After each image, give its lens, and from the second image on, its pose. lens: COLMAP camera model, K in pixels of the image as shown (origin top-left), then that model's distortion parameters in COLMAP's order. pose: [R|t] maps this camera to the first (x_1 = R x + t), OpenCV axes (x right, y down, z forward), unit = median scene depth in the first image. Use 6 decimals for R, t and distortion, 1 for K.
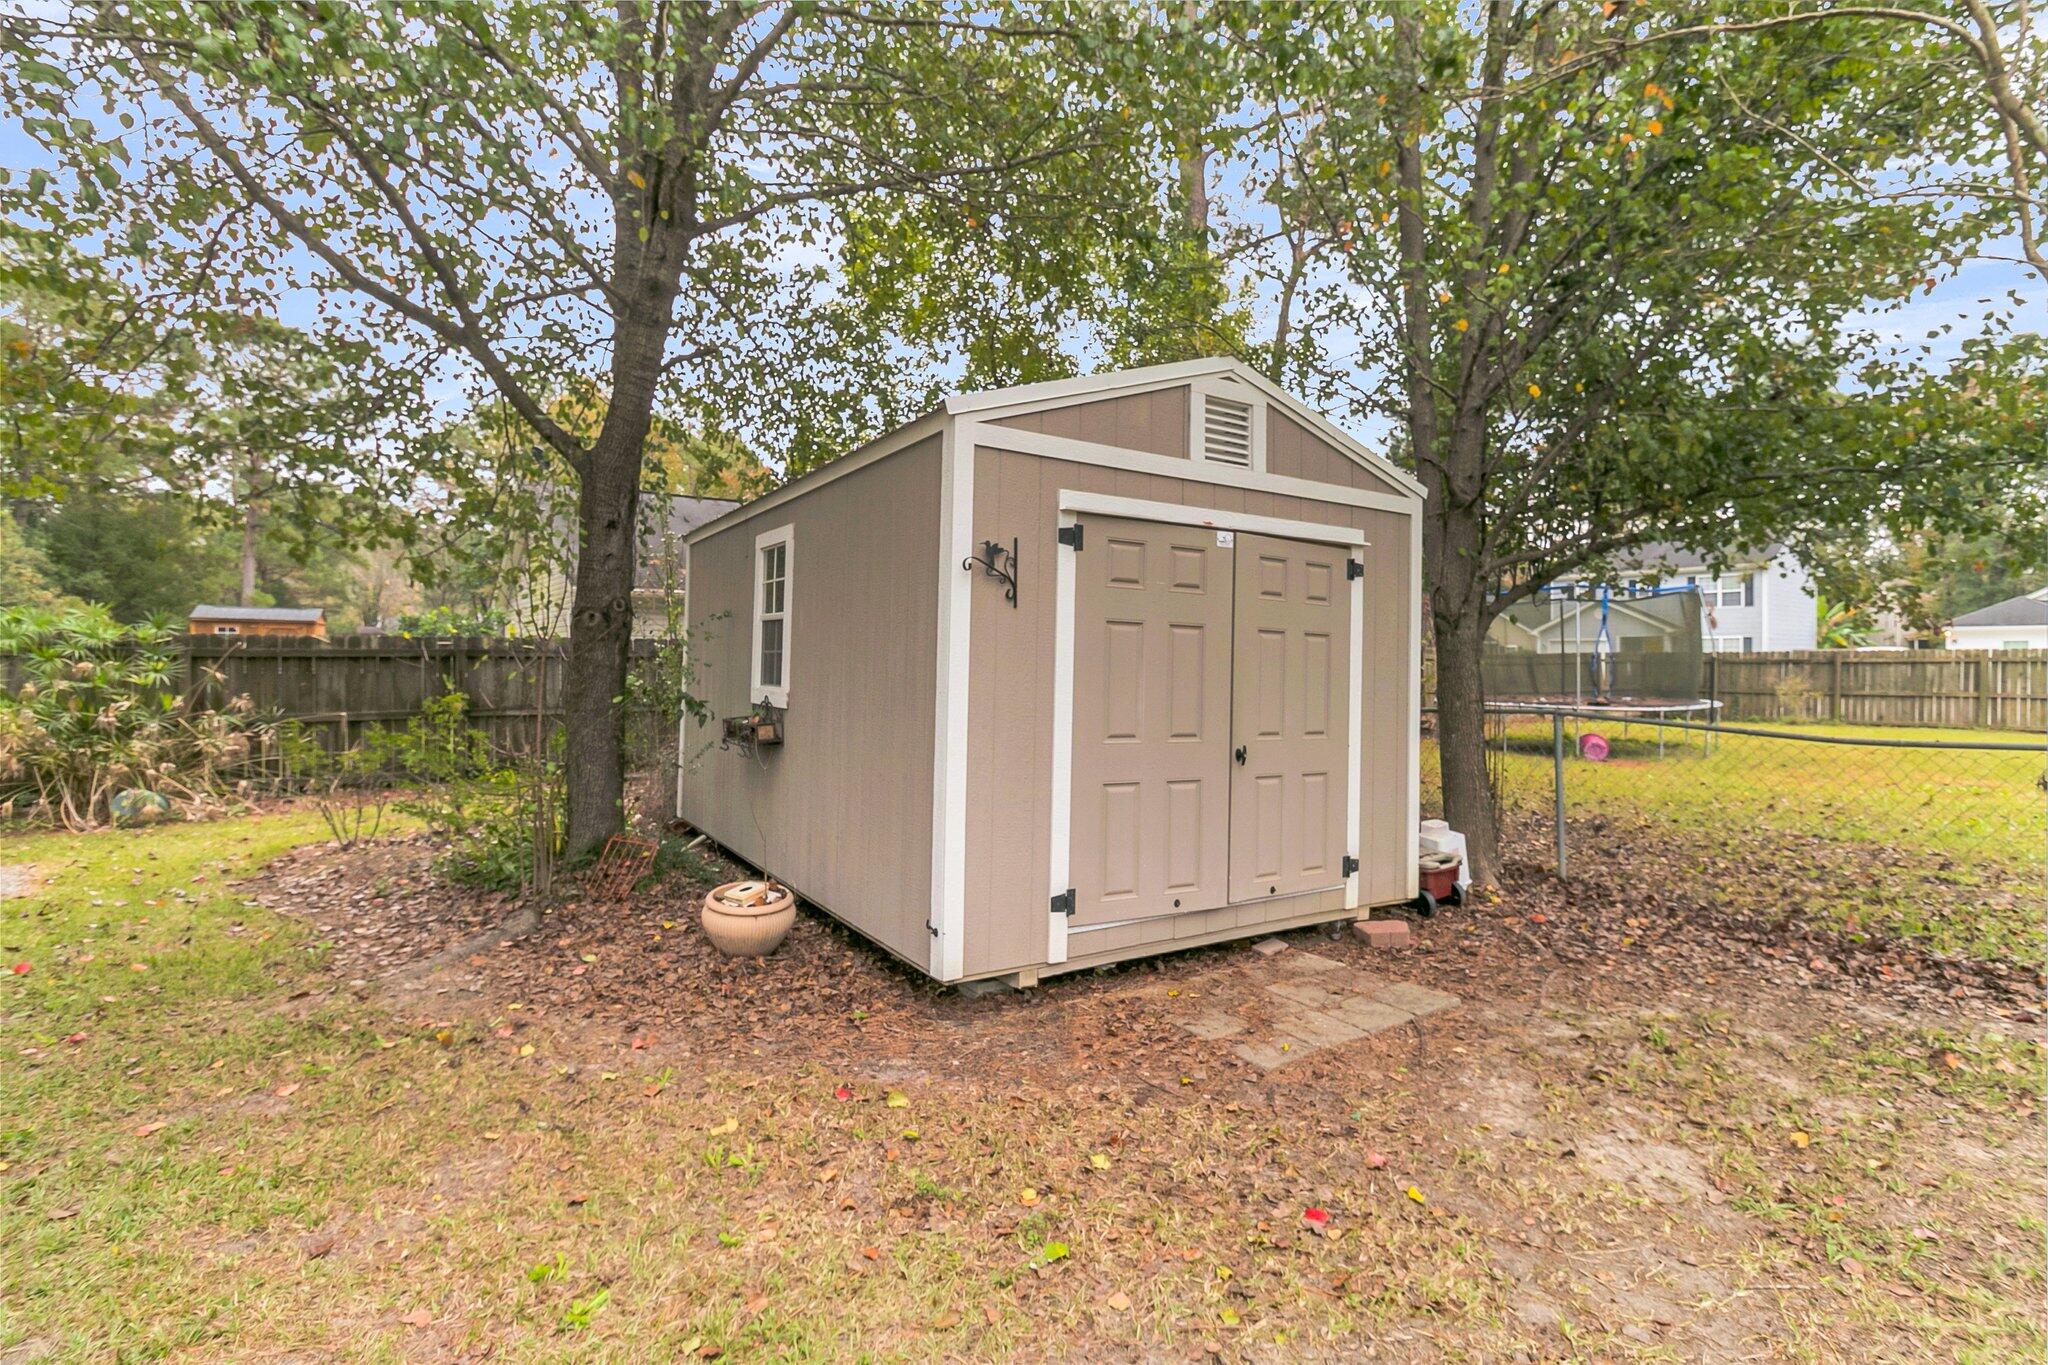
lens RADIAL K [[953.9, 0, 1034.7], [0, 953.9, 665.8], [0, 0, 1]] dist [0.001793, 0.001566]
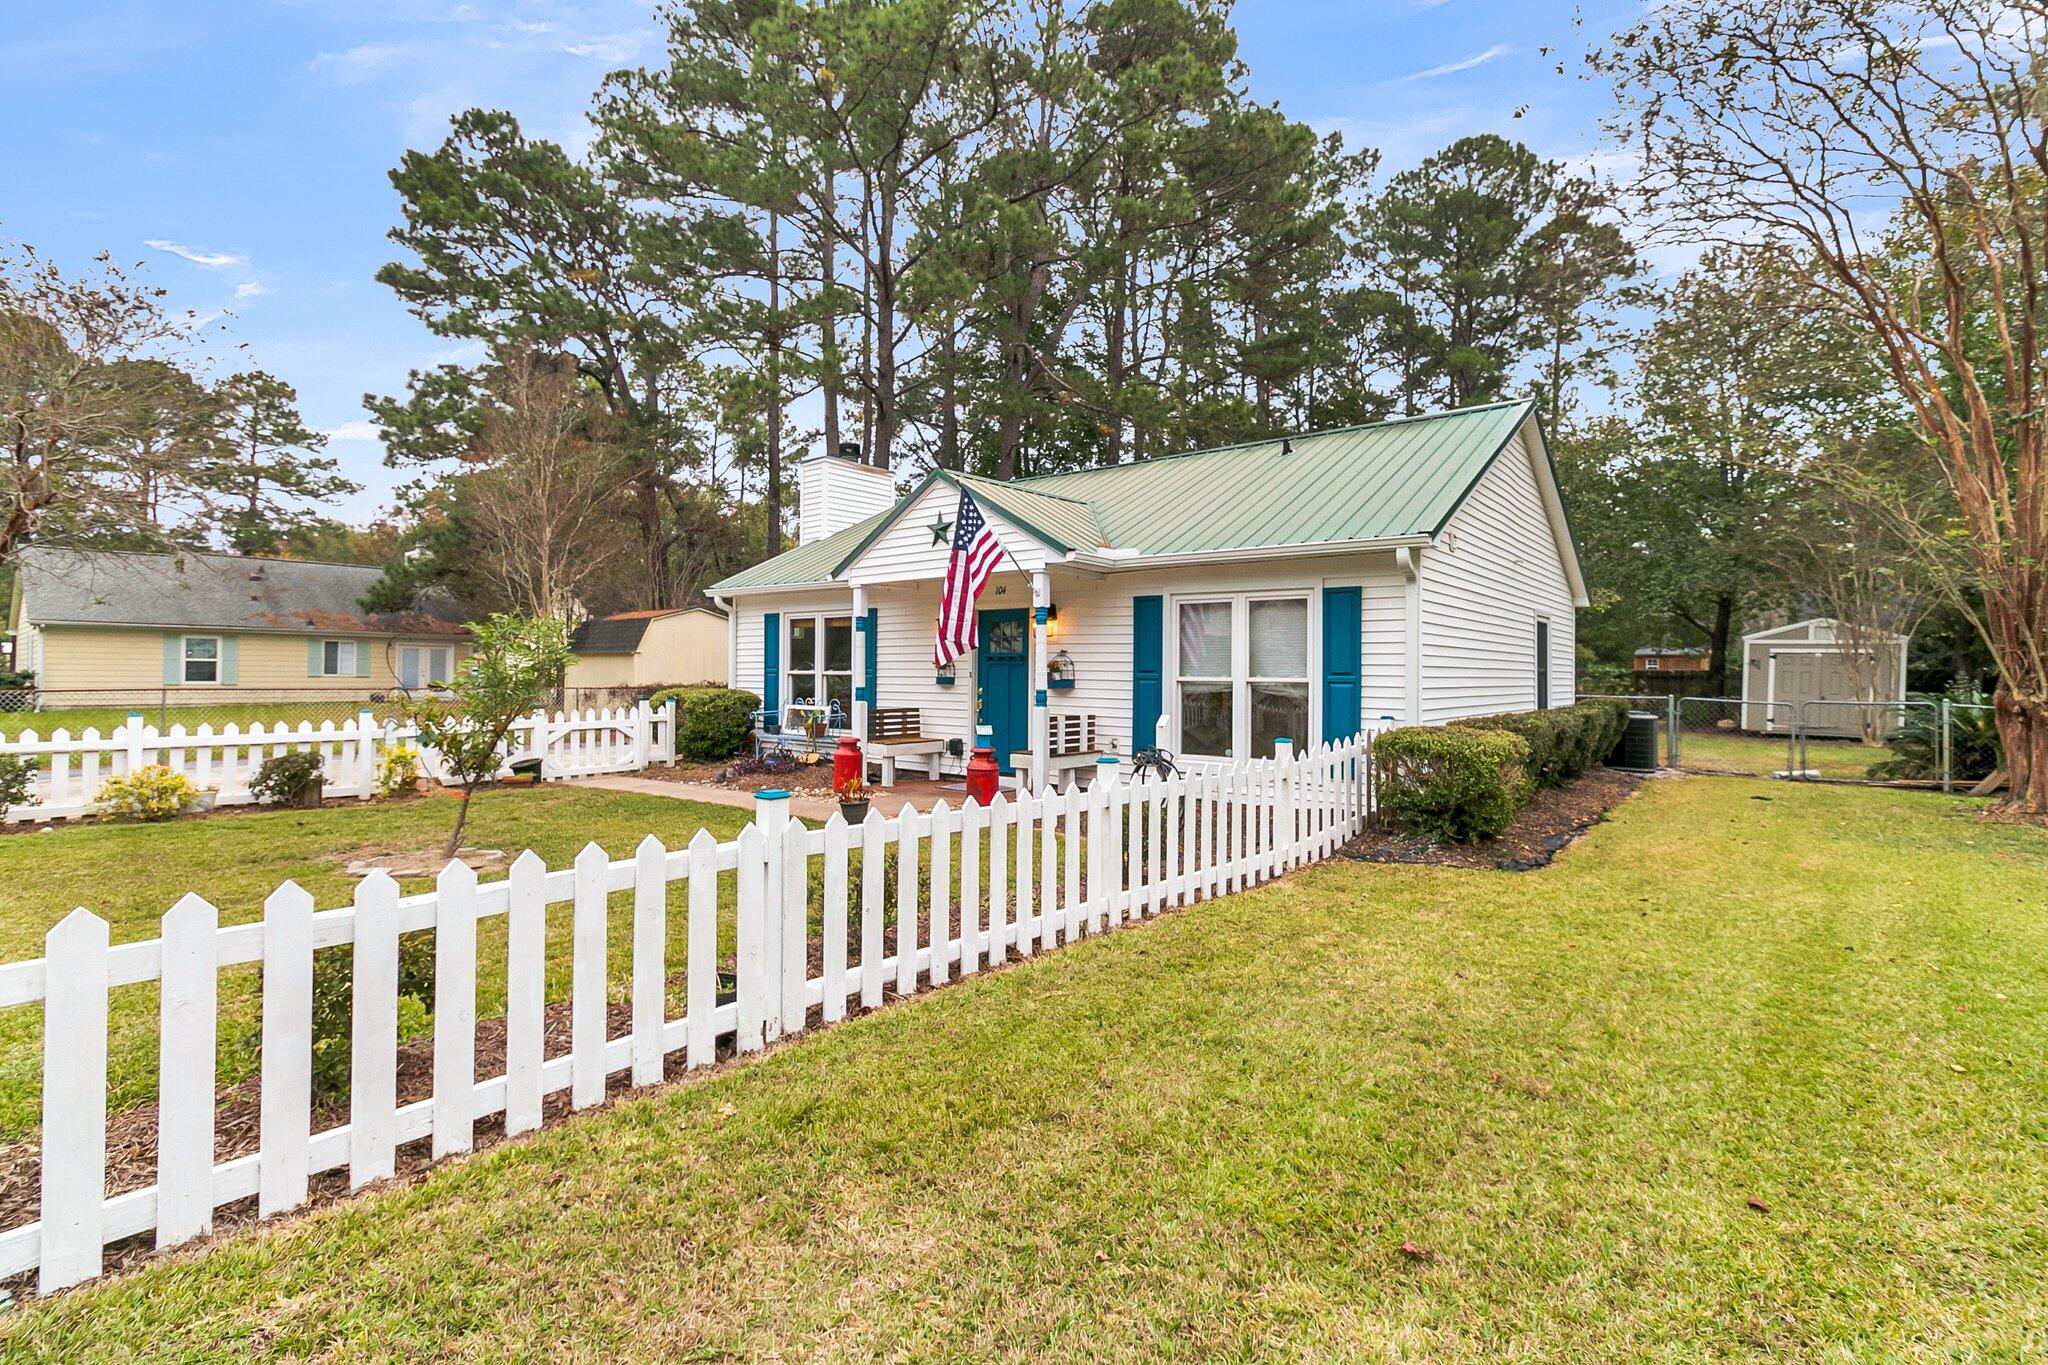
lens RADIAL K [[953.9, 0, 1034.7], [0, 953.9, 665.8], [0, 0, 1]] dist [0.001793, 0.001566]
pose [[0.283577, -0.009195, -0.958905, 4.302619], [-0.009753, 0.999875, -0.012472, 0.032363], [0.958900, 0.012889, 0.283452, -4.898621]]
